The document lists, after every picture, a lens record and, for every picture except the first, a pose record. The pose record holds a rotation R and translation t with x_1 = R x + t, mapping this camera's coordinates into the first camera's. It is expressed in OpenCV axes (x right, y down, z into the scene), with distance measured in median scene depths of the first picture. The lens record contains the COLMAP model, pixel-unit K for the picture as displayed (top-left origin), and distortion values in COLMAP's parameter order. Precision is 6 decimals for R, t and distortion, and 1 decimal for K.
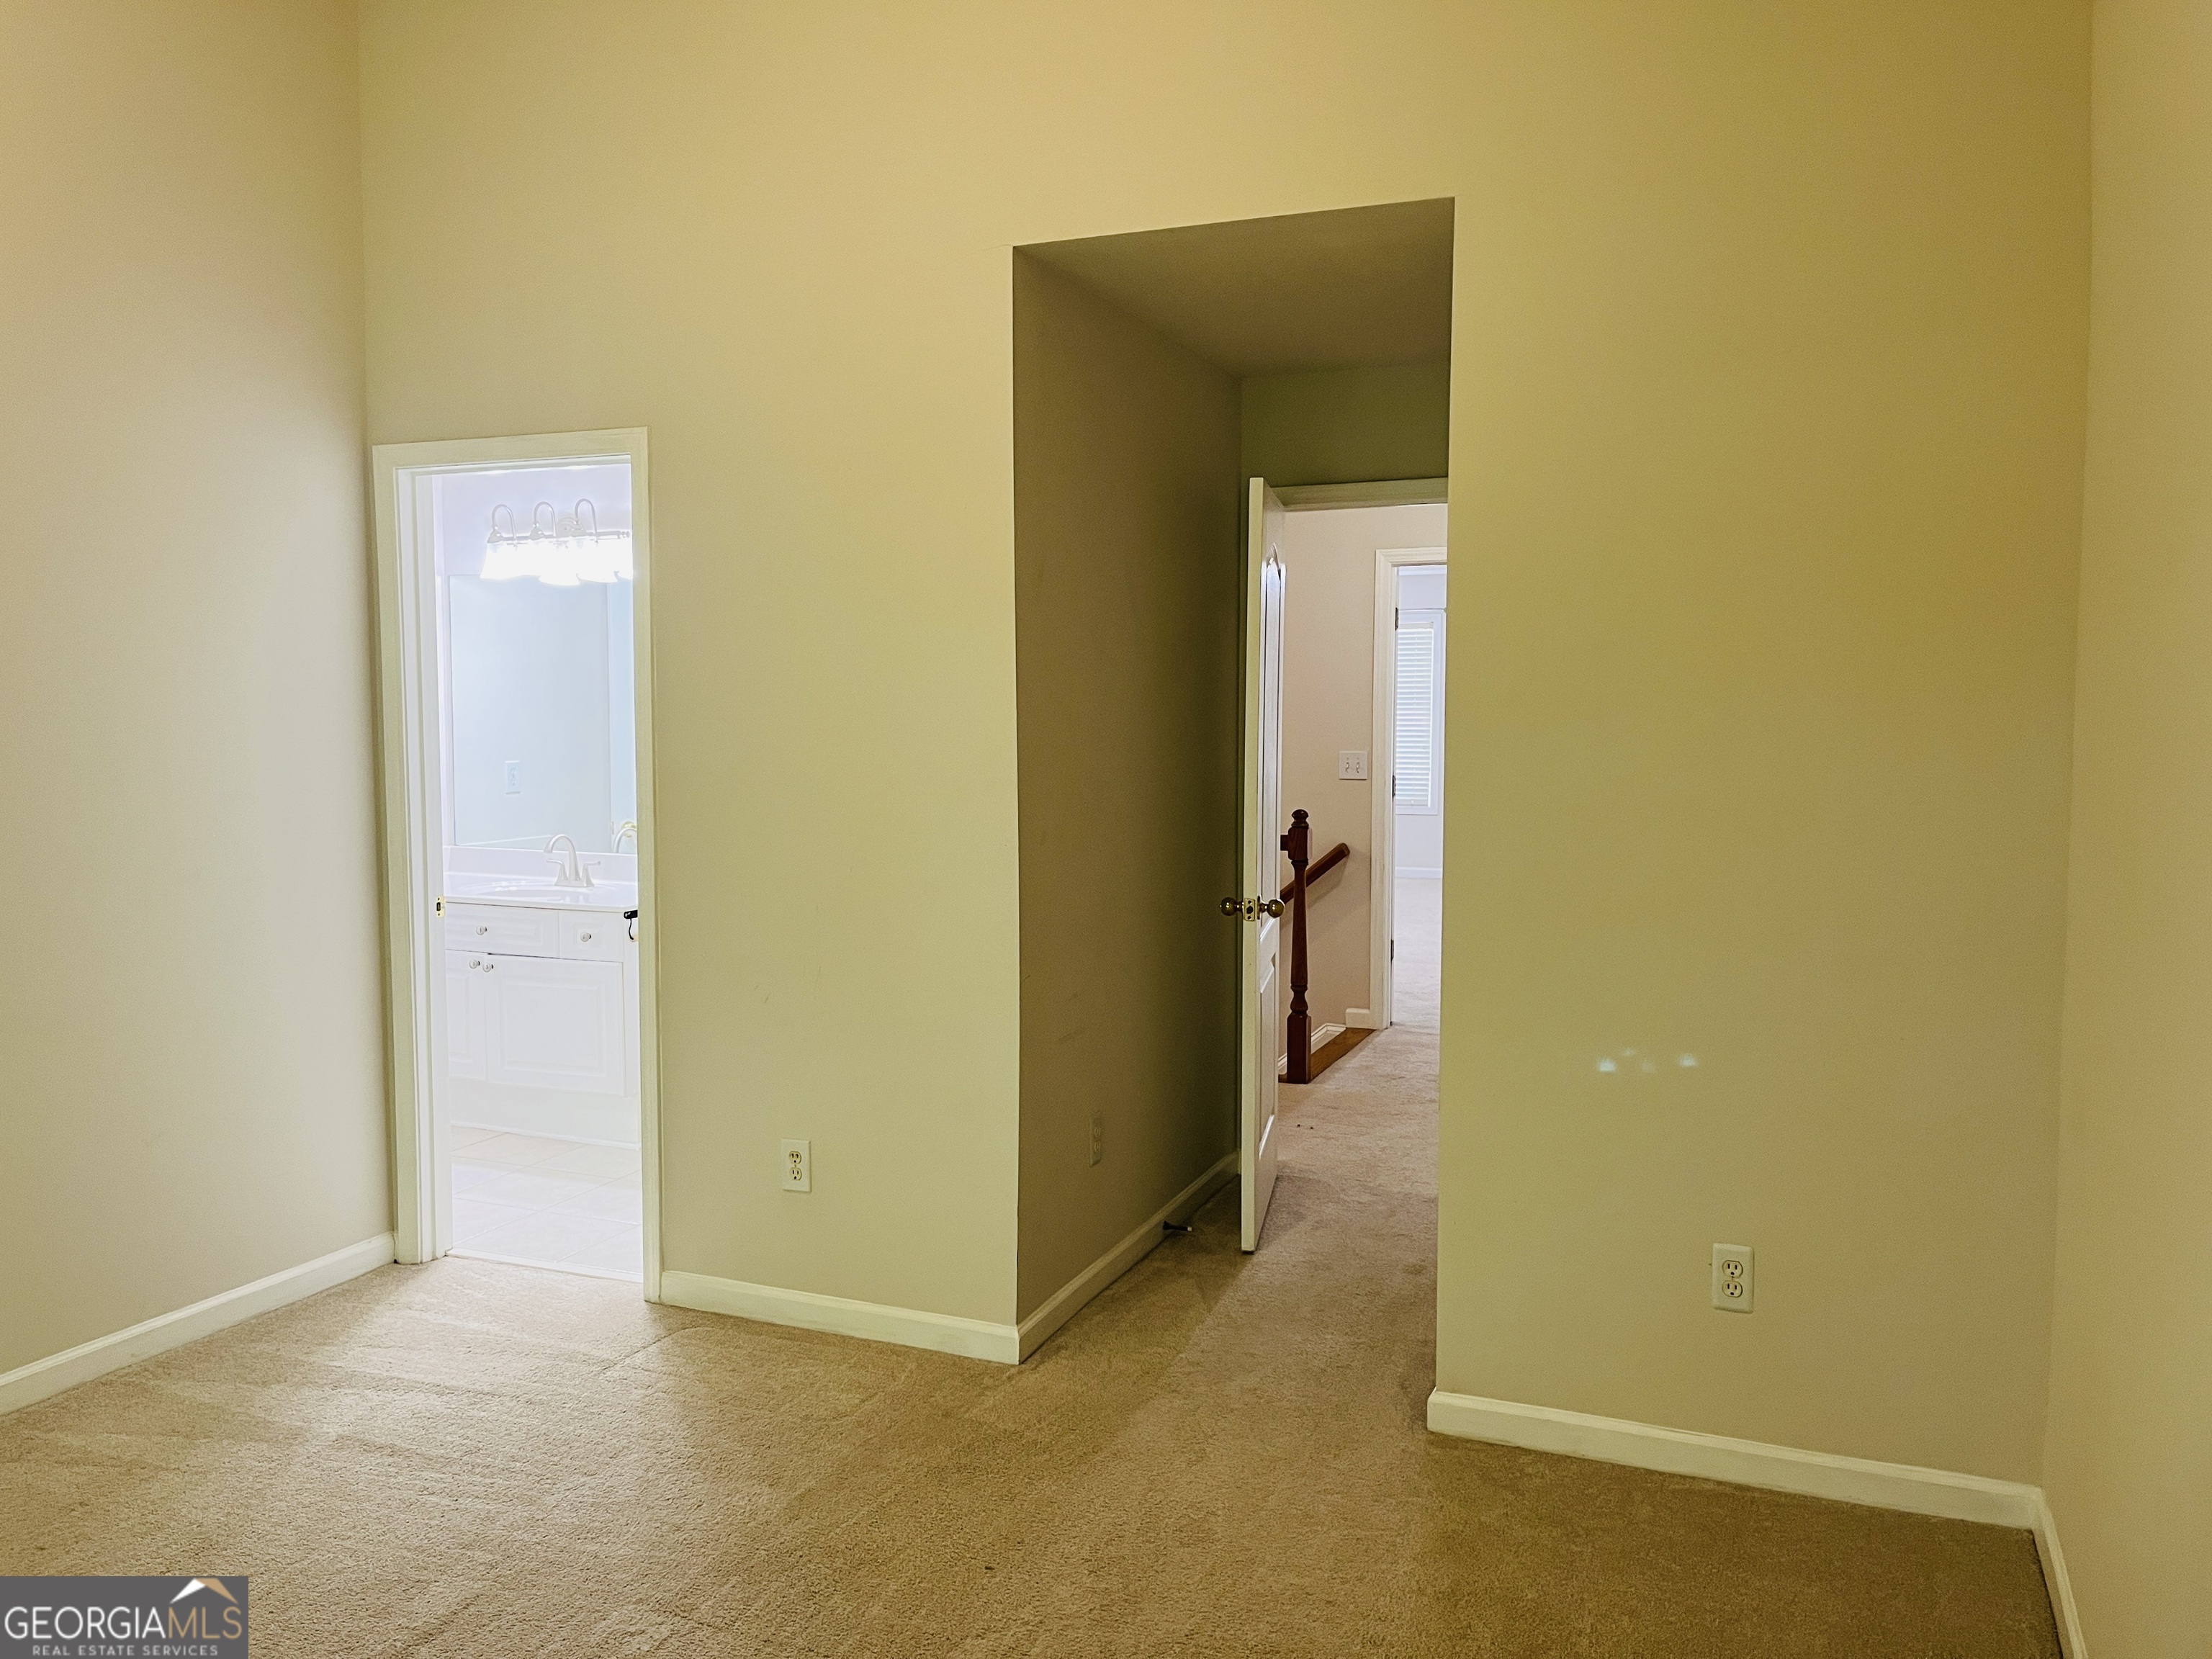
lens RADIAL K [[1685.2, 0, 1102.9], [0, 1685.2, 831.4], [0, 0, 1]] dist [0.054949, -0.056444]
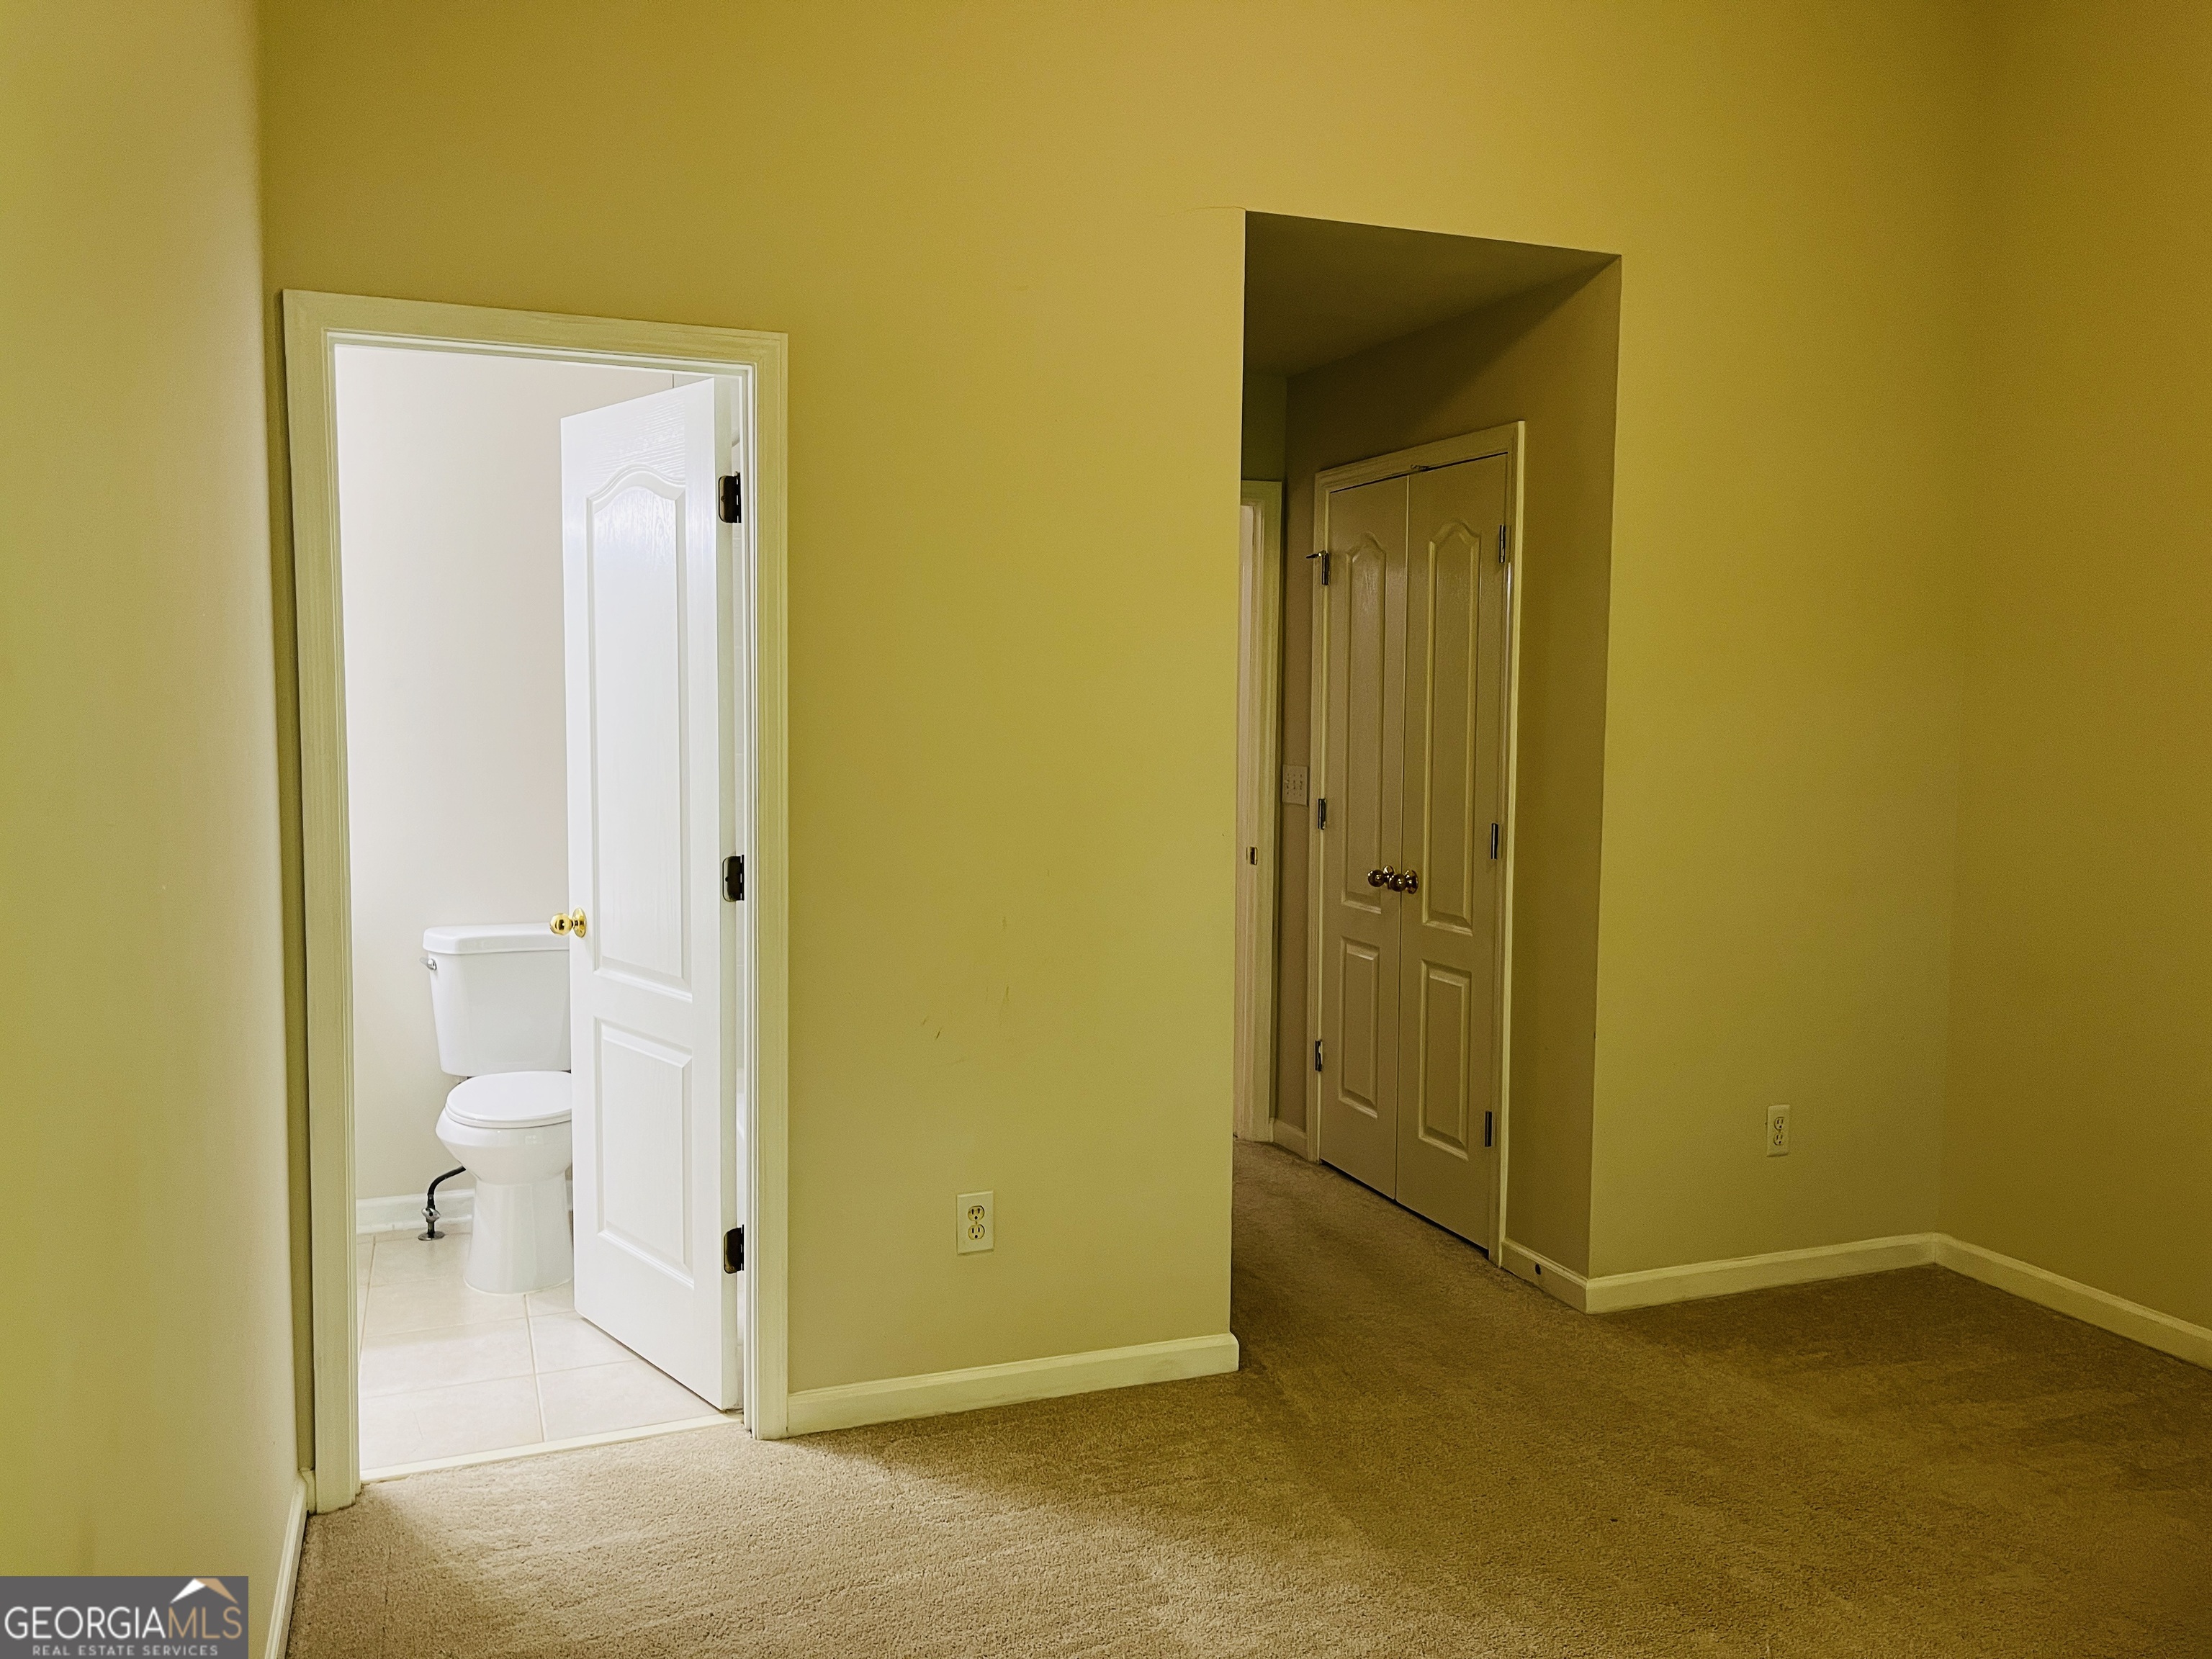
lens RADIAL K [[1685.2, 0, 1101.3], [0, 1685.2, 825.9], [0, 0, 1]] dist [0.054949, -0.056444]
pose [[0.725114, -0.048549, 0.686915, -0.716726], [0.052611, 0.998502, 0.015035, -0.012917], [-0.686616, 0.025237, 0.726582, 0.328551]]
